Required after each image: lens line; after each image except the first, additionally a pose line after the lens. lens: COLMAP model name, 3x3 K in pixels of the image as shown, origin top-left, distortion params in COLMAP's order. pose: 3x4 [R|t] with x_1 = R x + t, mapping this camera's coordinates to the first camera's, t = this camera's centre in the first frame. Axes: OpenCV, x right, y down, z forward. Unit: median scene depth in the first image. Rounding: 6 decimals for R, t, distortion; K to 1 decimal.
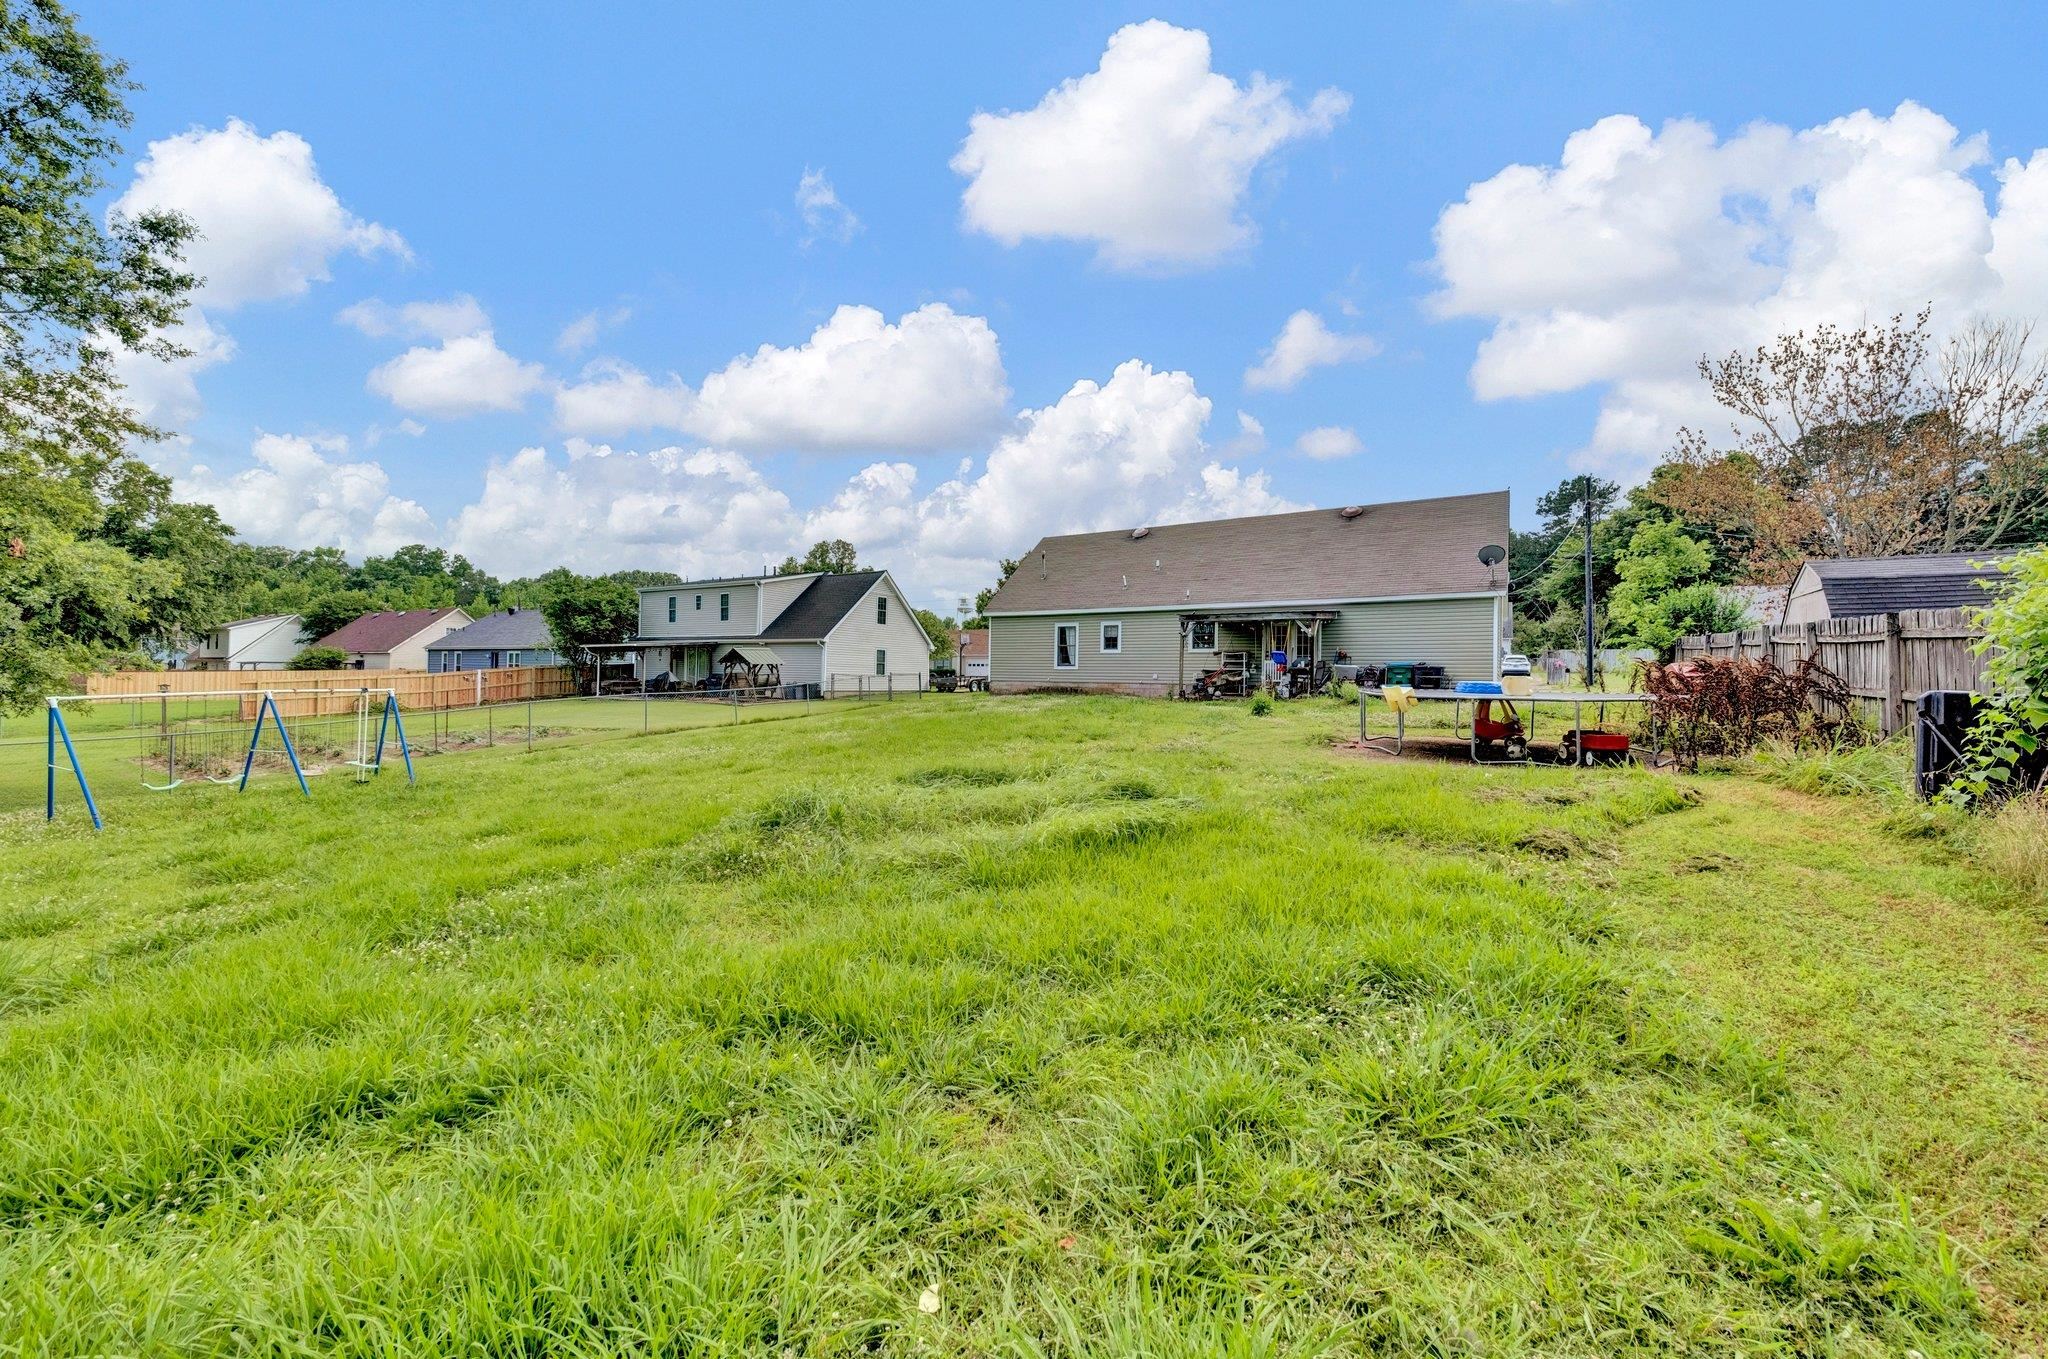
lens RADIAL K [[758.7, 0, 1030.9], [0, 758.7, 669.0], [0, 0, 1]] dist [0.018290, -0.005299]
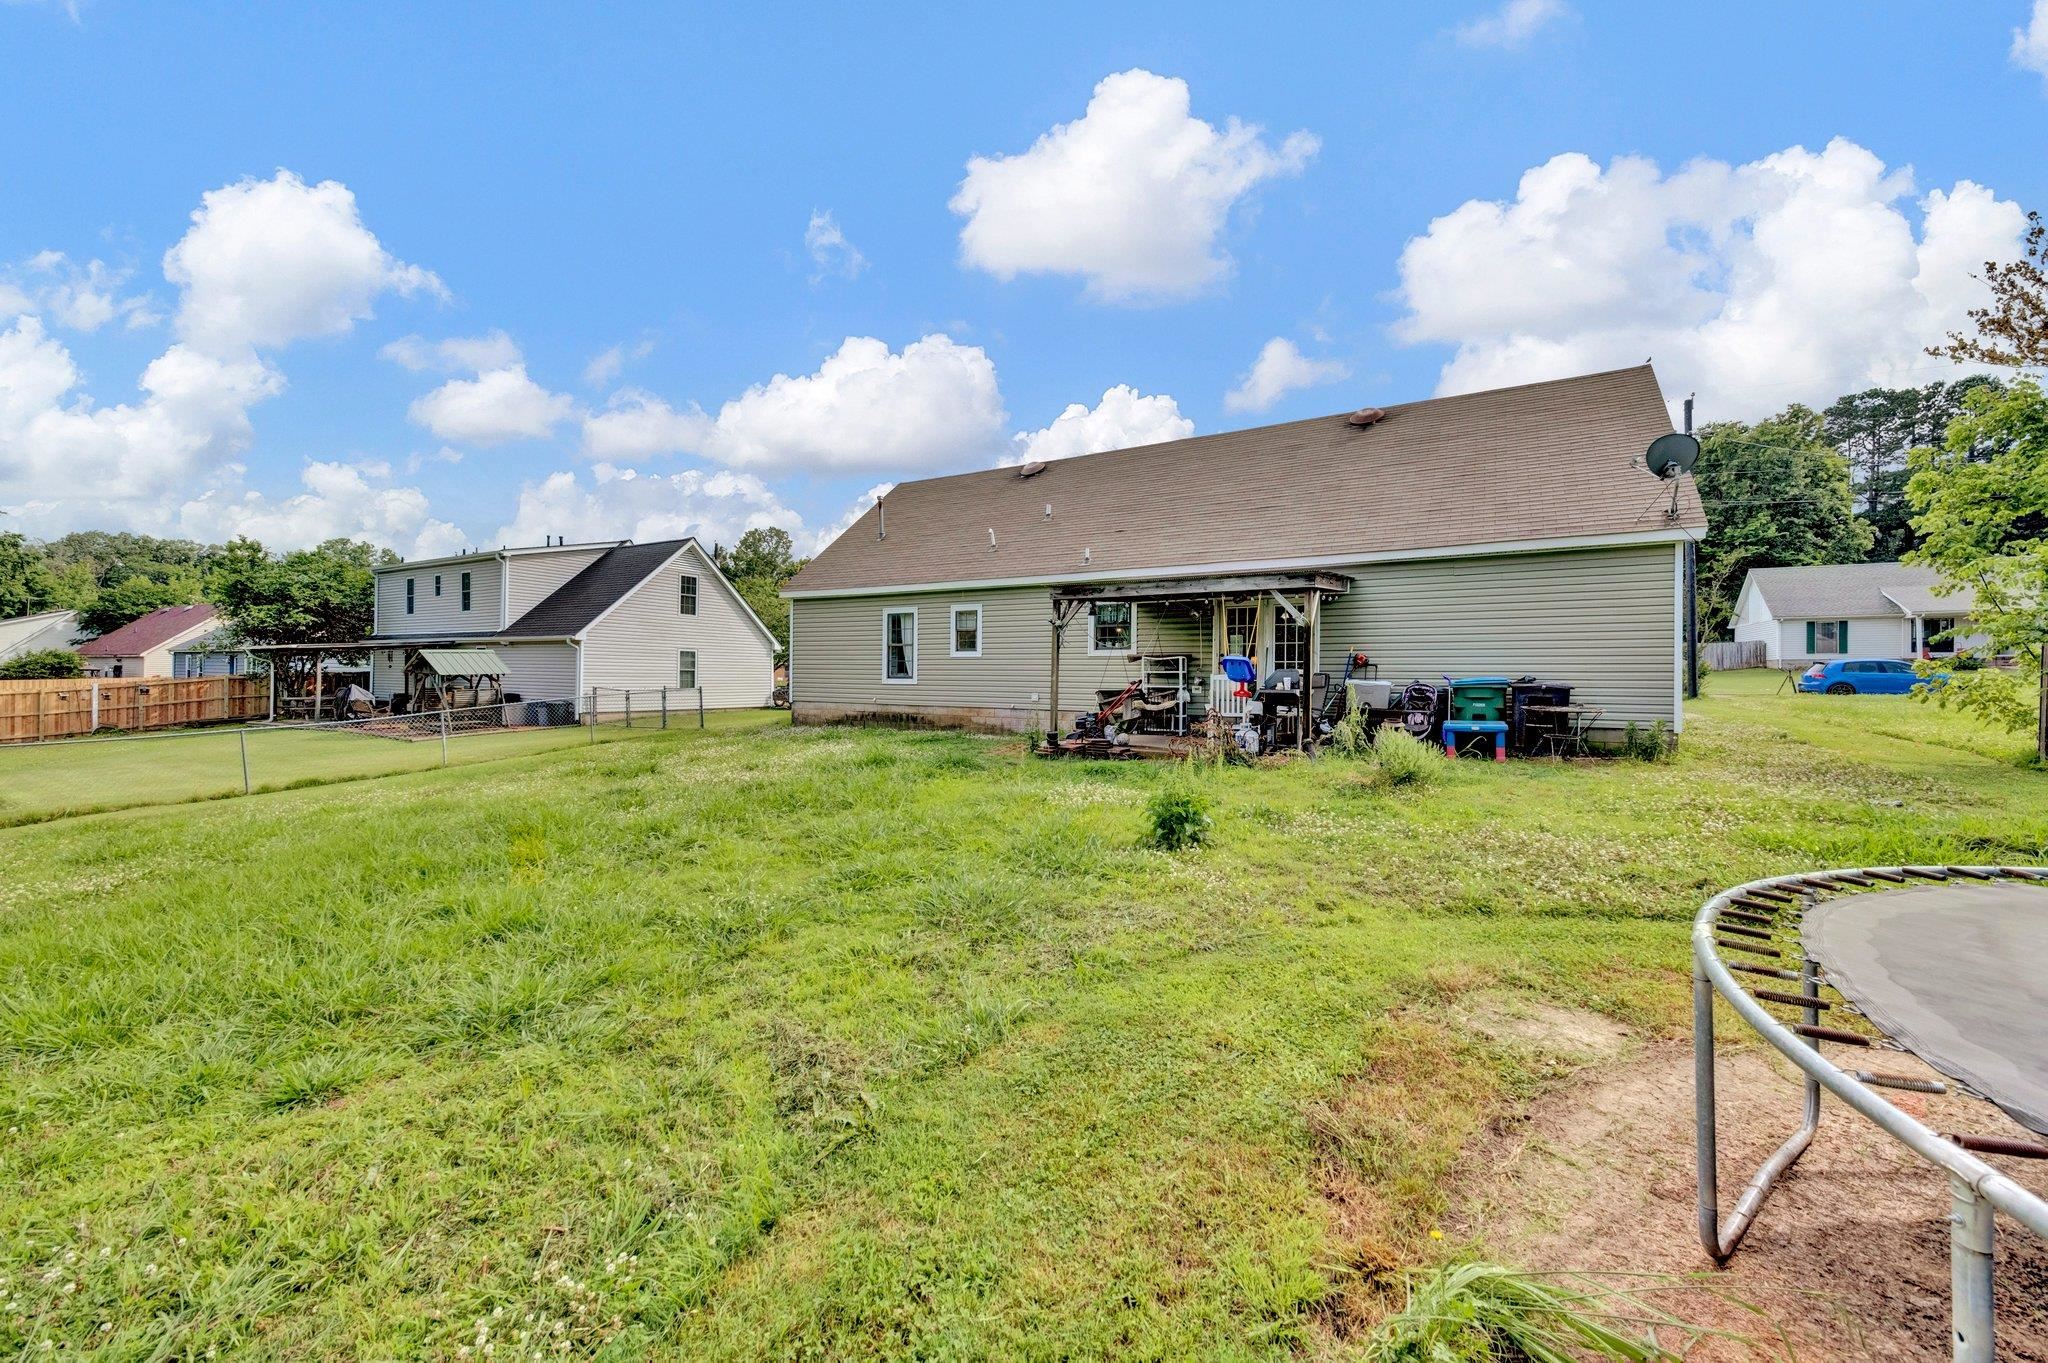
lens RADIAL K [[769.8, 0, 1027.7], [0, 769.8, 668.0], [0, 0, 1]] dist [0.014649, -0.005324]
pose [[0.999498, -0.006432, 0.031013, 0.123051], [0.006344, 0.999976, 0.002925, -0.012583], [-0.031031, -0.002727, 0.999515, 0.357209]]
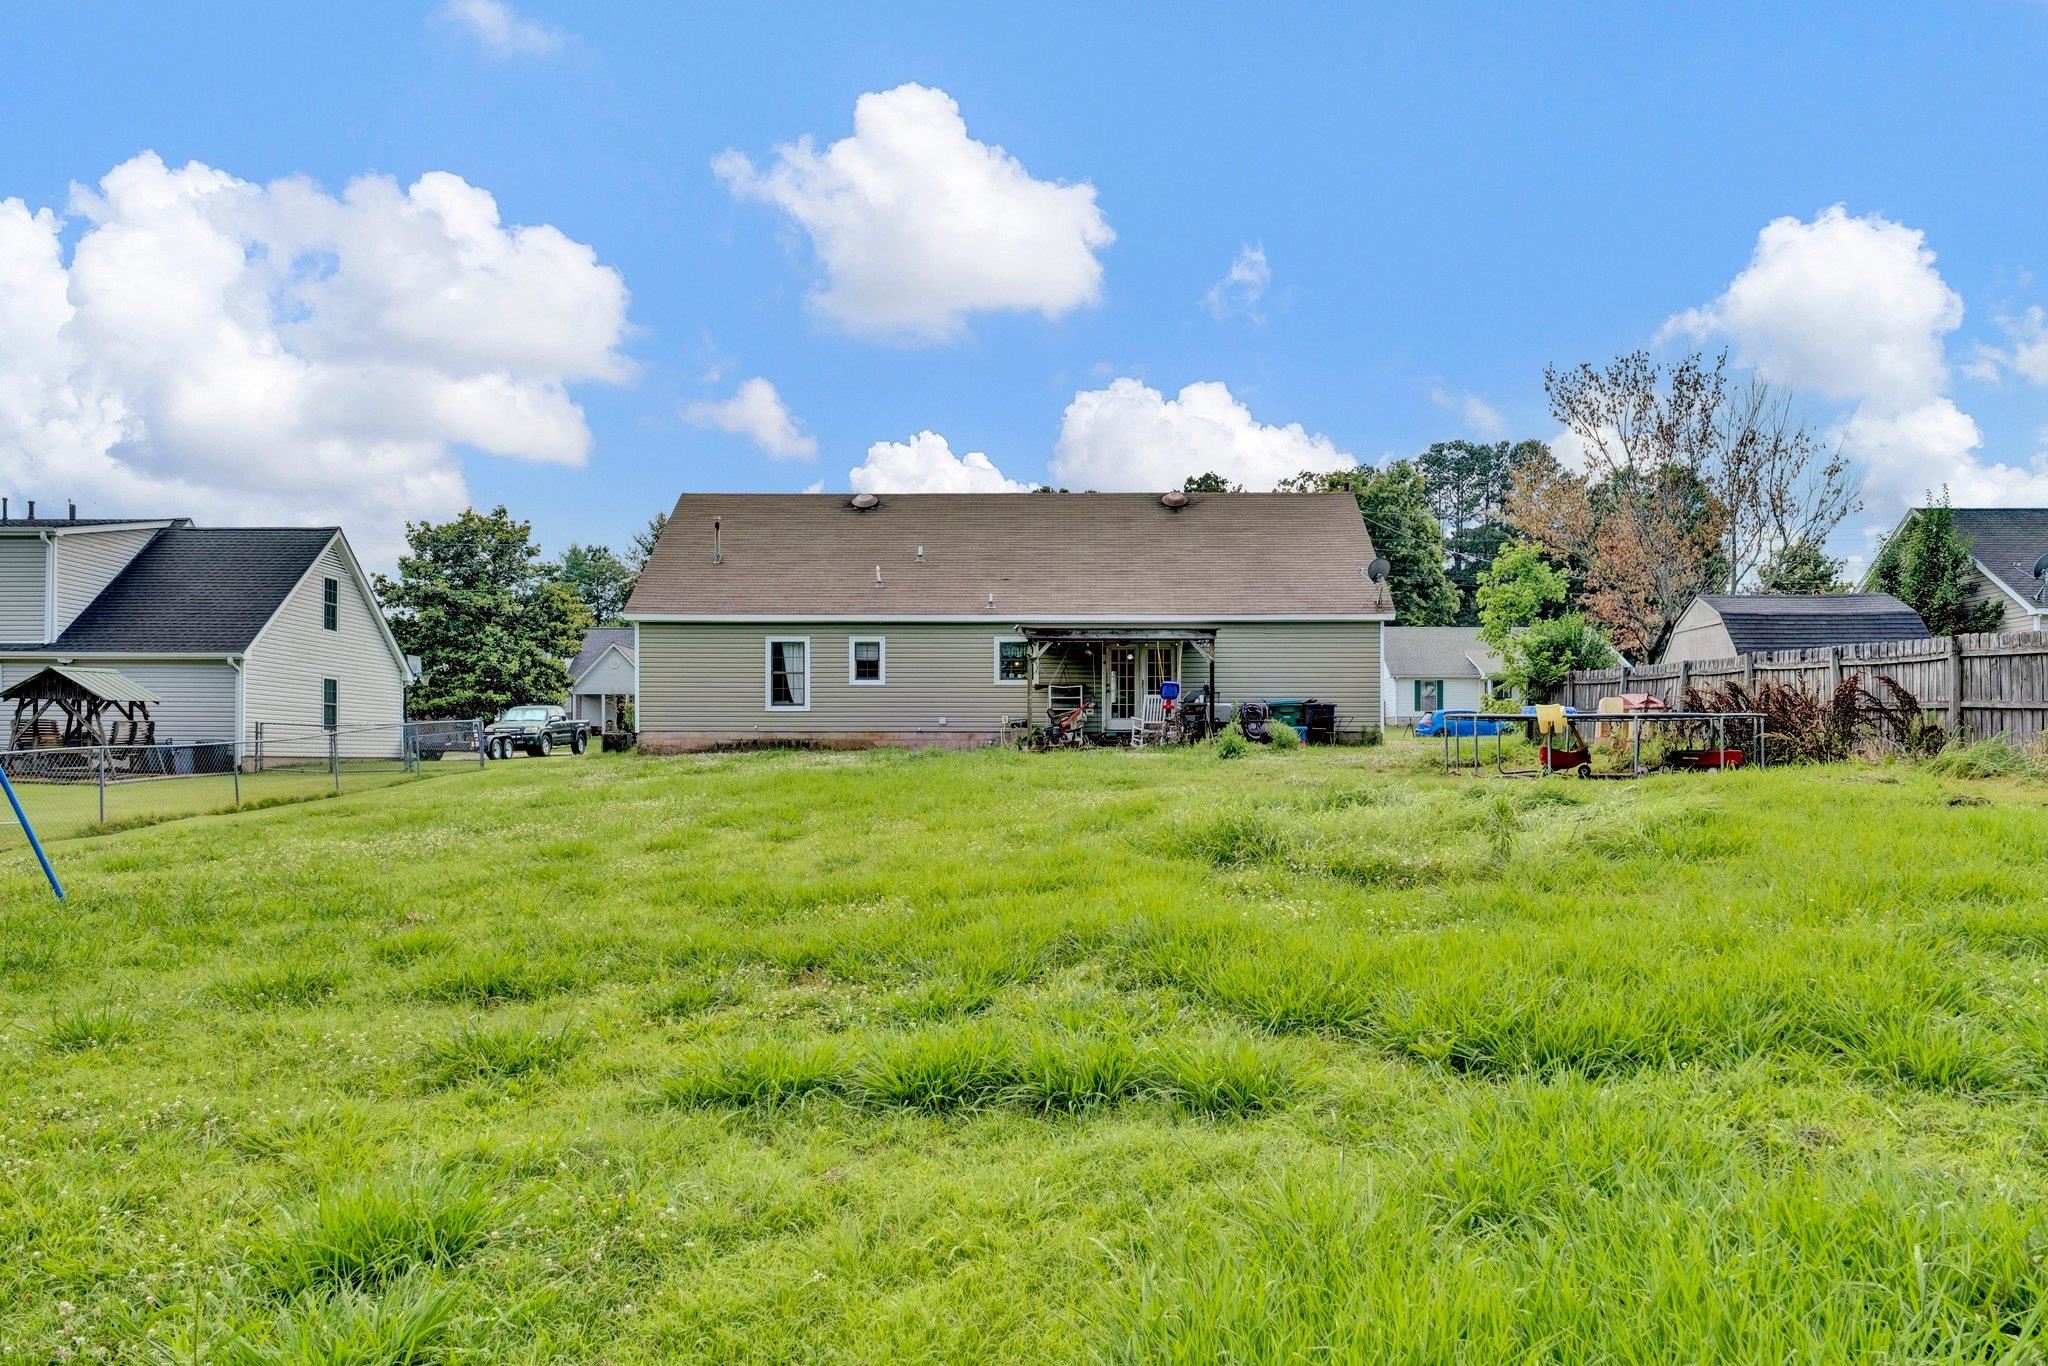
lens RADIAL K [[1287.1, 0, 1024.7], [0, 1287.1, 740.8], [0, 0, 1]] dist [-0.005222, -0.000857]
pose [[0.860616, -0.005426, 0.509225, -0.305949], [0.003868, 0.999984, 0.004118, 0.020152], [-0.509239, -0.001575, 0.860623, -0.007300]]
